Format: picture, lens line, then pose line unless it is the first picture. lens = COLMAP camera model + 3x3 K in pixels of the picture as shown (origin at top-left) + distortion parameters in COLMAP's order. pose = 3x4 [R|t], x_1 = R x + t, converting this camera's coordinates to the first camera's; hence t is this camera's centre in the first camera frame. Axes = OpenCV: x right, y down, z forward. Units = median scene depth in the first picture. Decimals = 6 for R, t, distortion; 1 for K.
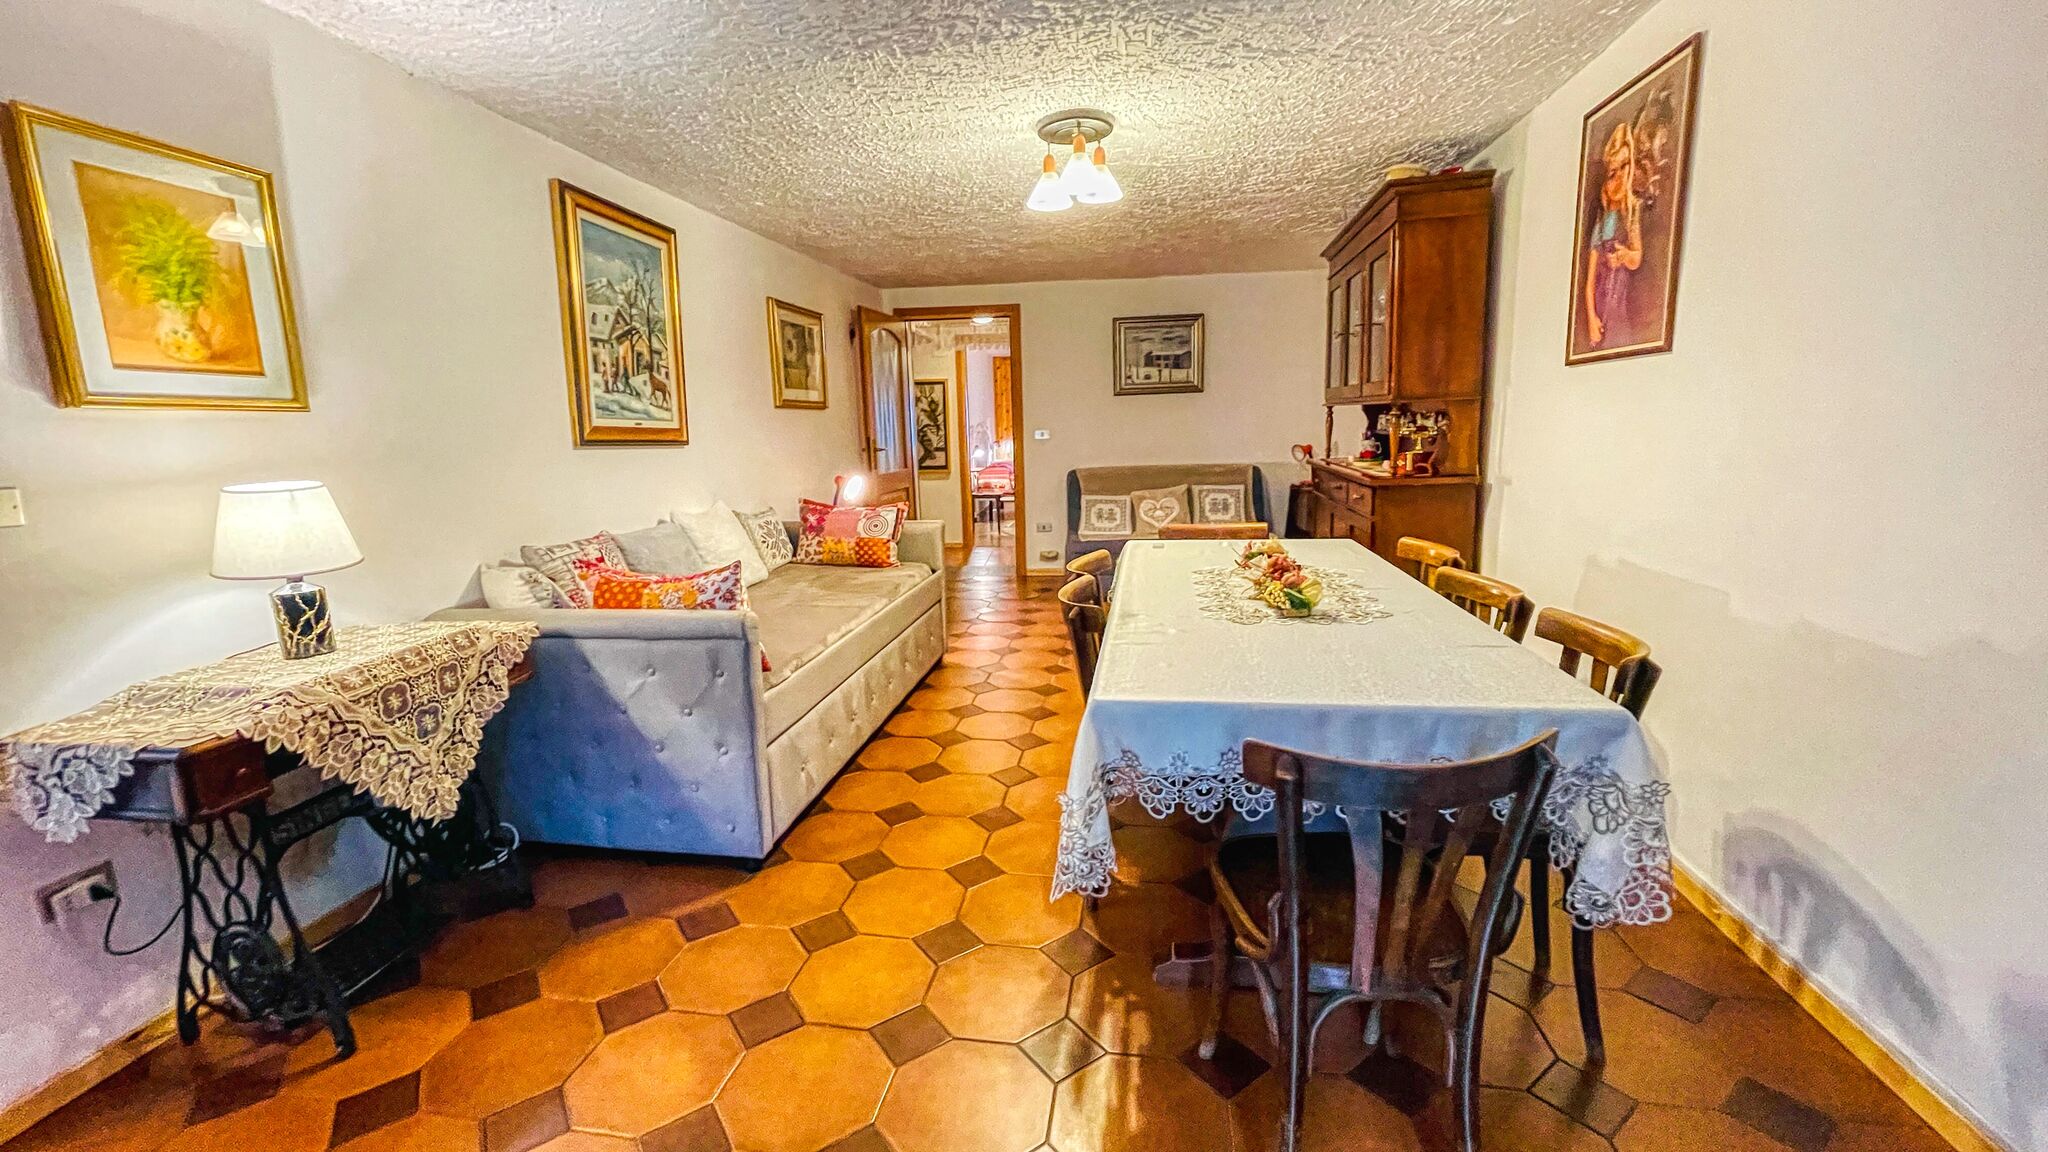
lens RADIAL K [[825.4, 0, 1015.9], [0, 825.4, 560.5], [0, 0, 1]] dist [-0.006055, 0.001867]
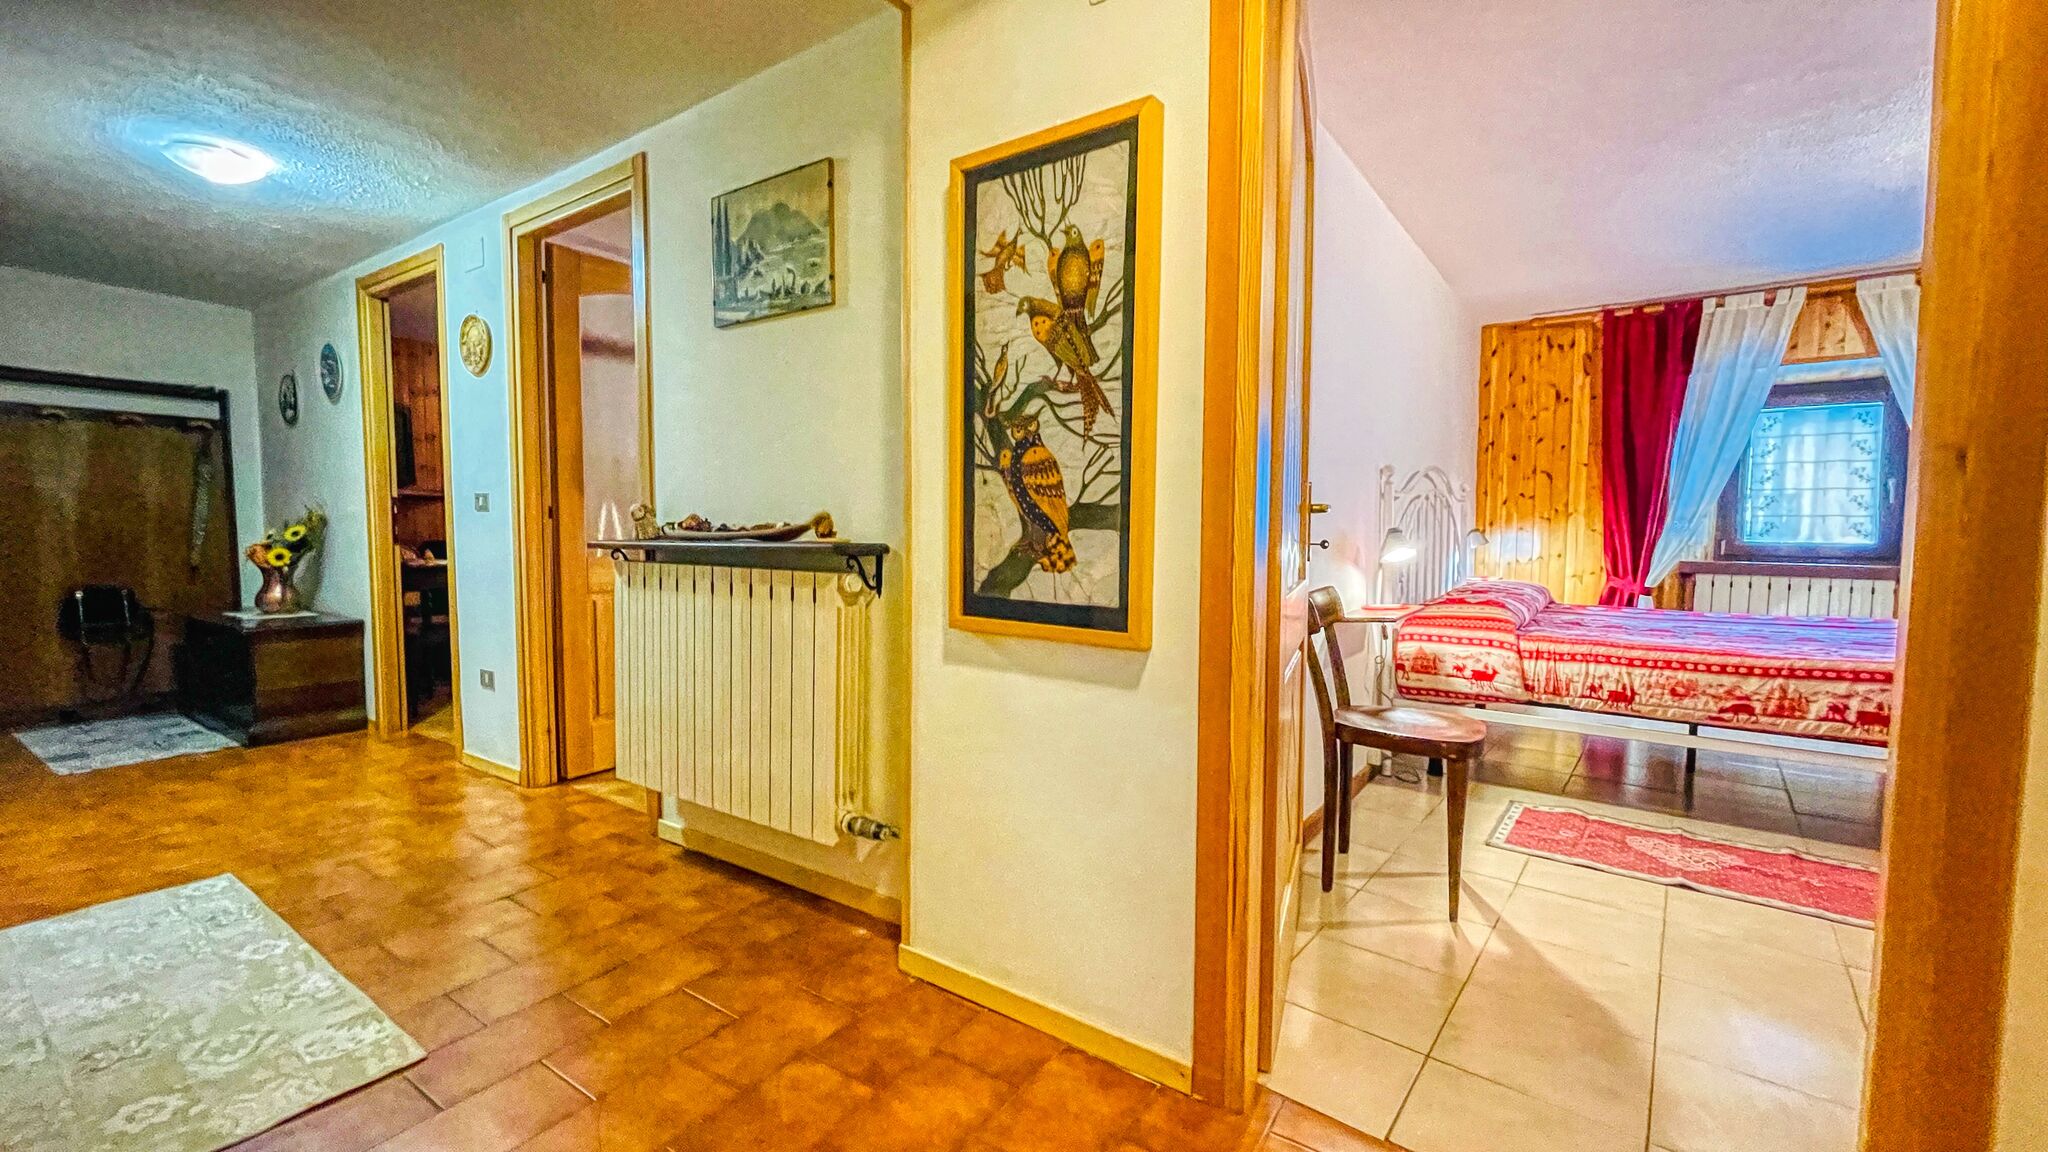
lens RADIAL K [[859.4, 0, 1027.4], [0, 859.4, 569.3], [0, 0, 1]] dist [0.011270, 0.000389]
pose [[0.871957, 0.055703, -0.486404, -0.014244], [-0.108979, 0.990664, -0.081911, -0.106434], [0.477300, 0.124430, 0.869886, 0.833218]]
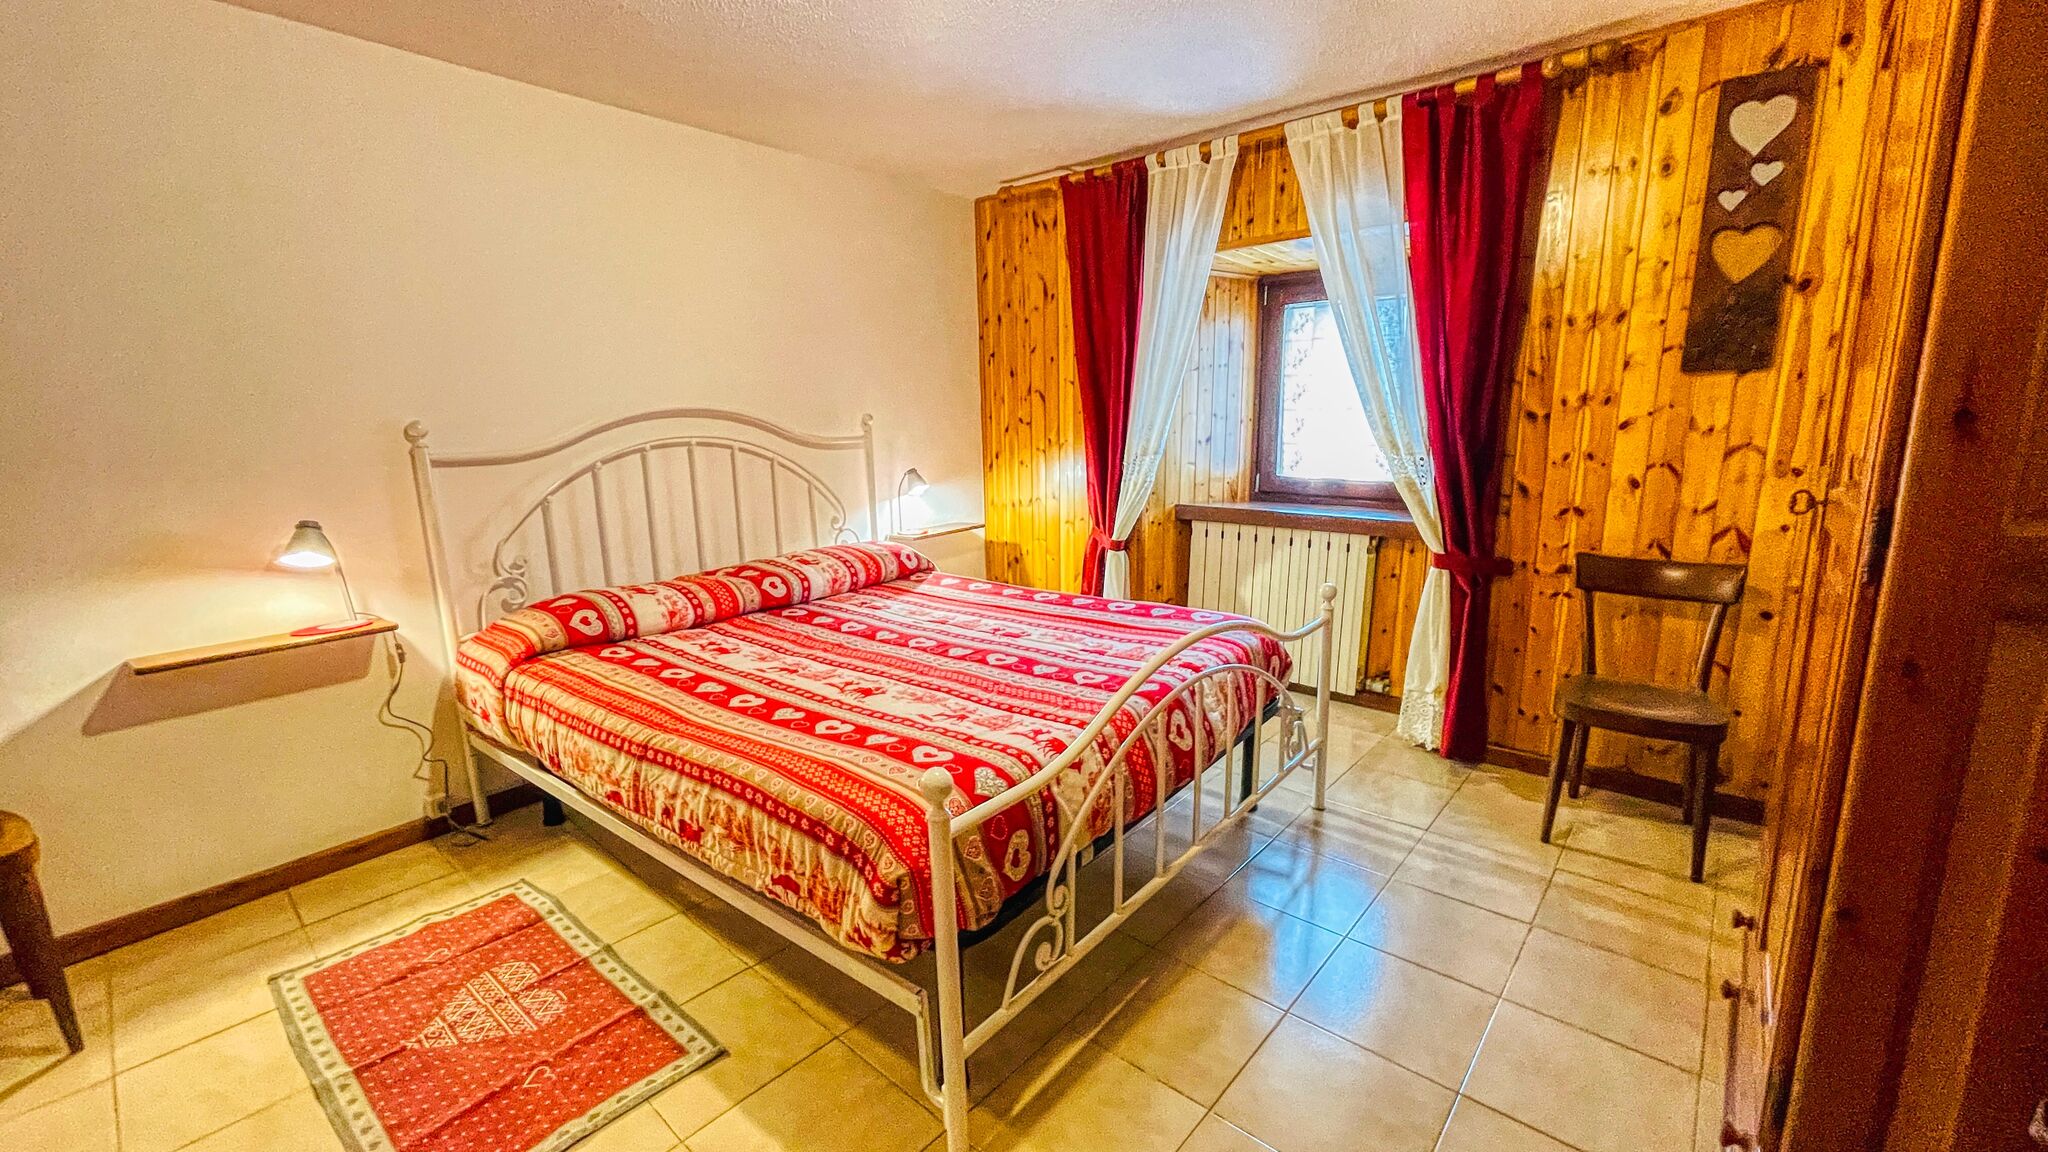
lens RADIAL K [[825.4, 0, 1020.5], [0, 825.4, 576.1], [0, 0, 1]] dist [-0.006055, 0.001867]
pose [[0.836983, 0.120880, -0.533711, 0.263324], [-0.097294, 0.992630, 0.072239, -0.195362], [0.538510, -0.008536, 0.842576, 1.138183]]
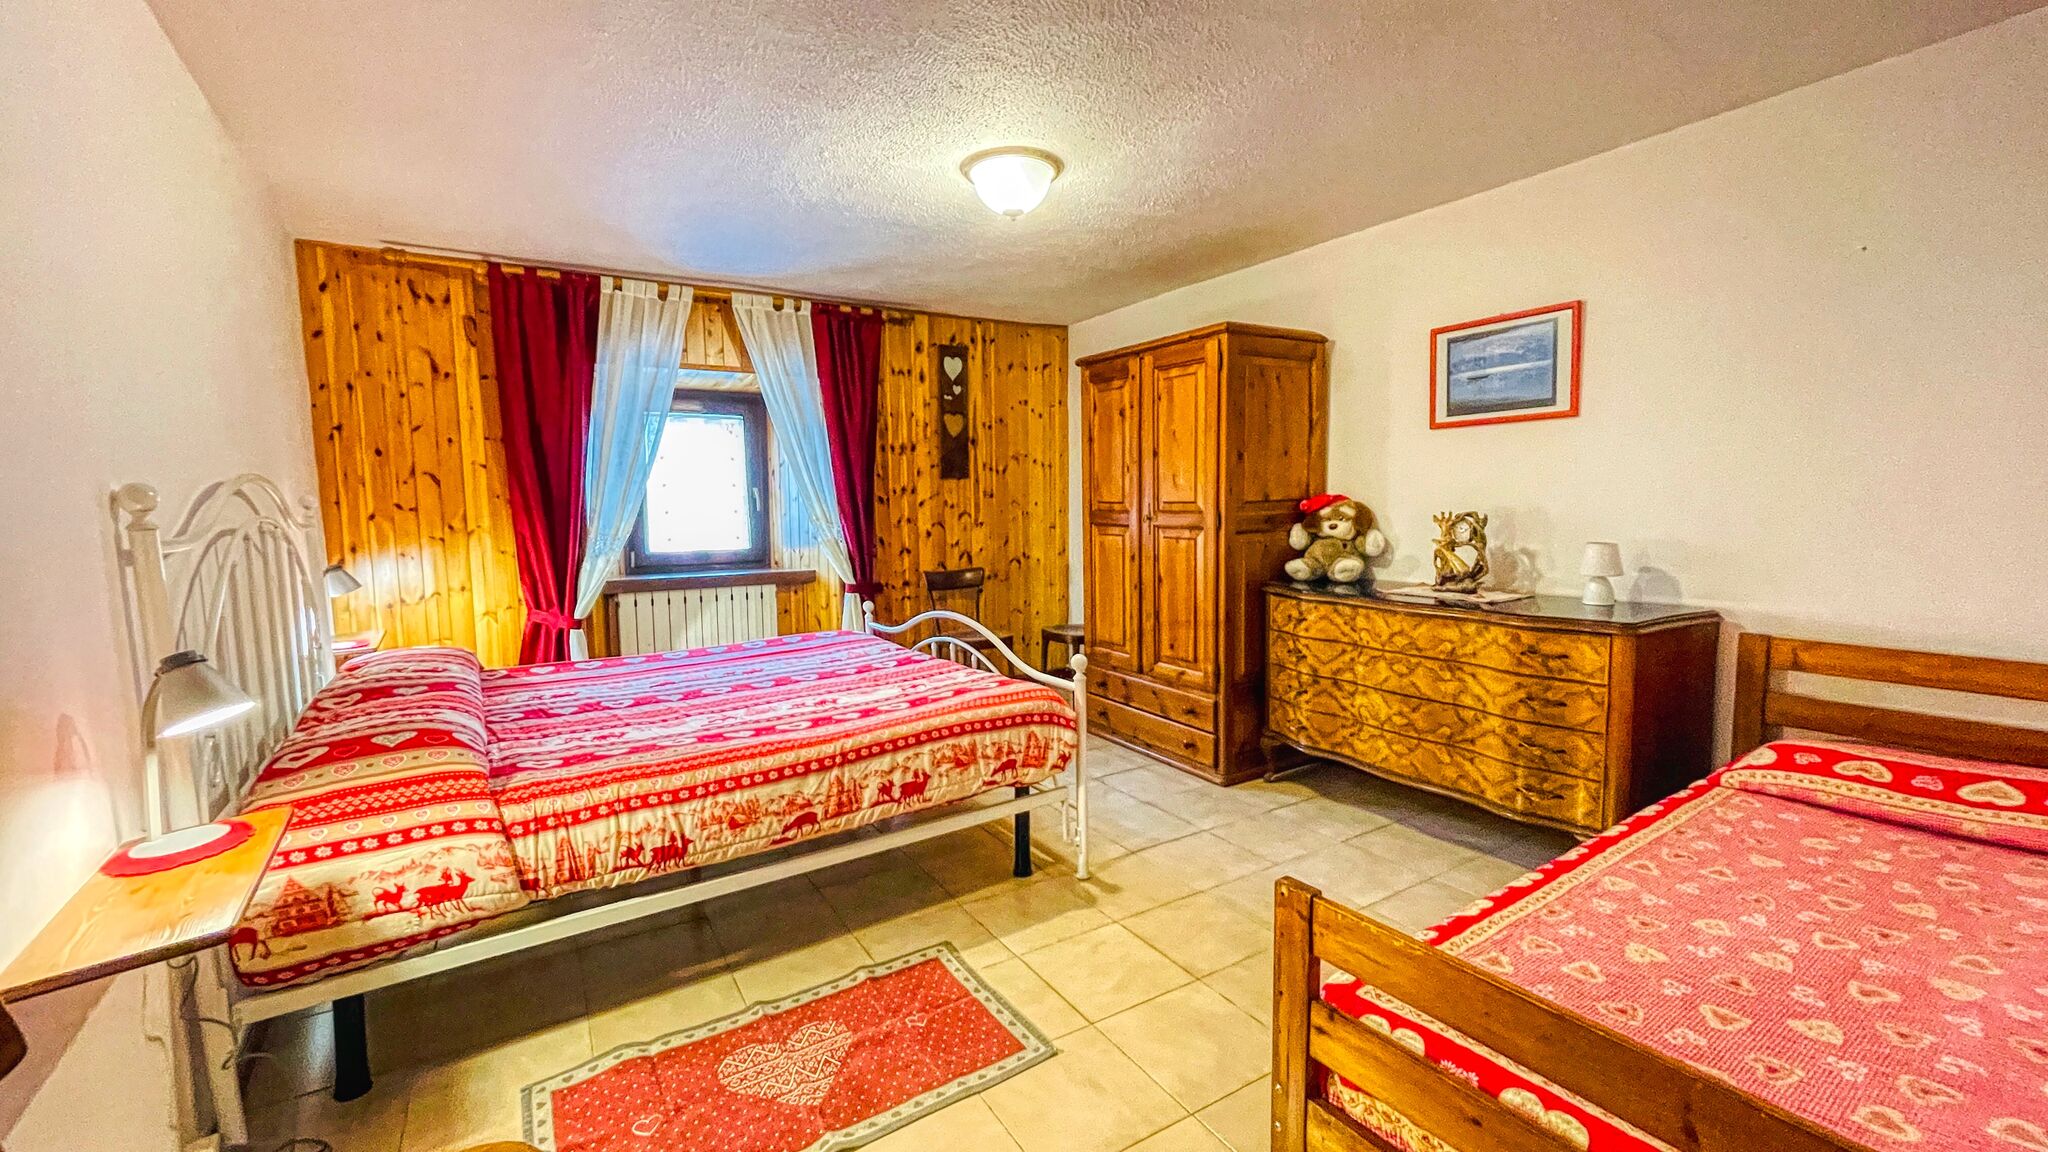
lens RADIAL K [[825.4, 0, 1021.7], [0, 825.4, 584.5], [0, 0, 1]] dist [-0.006055, 0.001867]
pose [[0.762787, -0.050381, 0.644684, -0.038601], [0.098967, 0.994311, -0.039394, -0.164350], [-0.639031, 0.093852, 0.763434, 1.031246]]
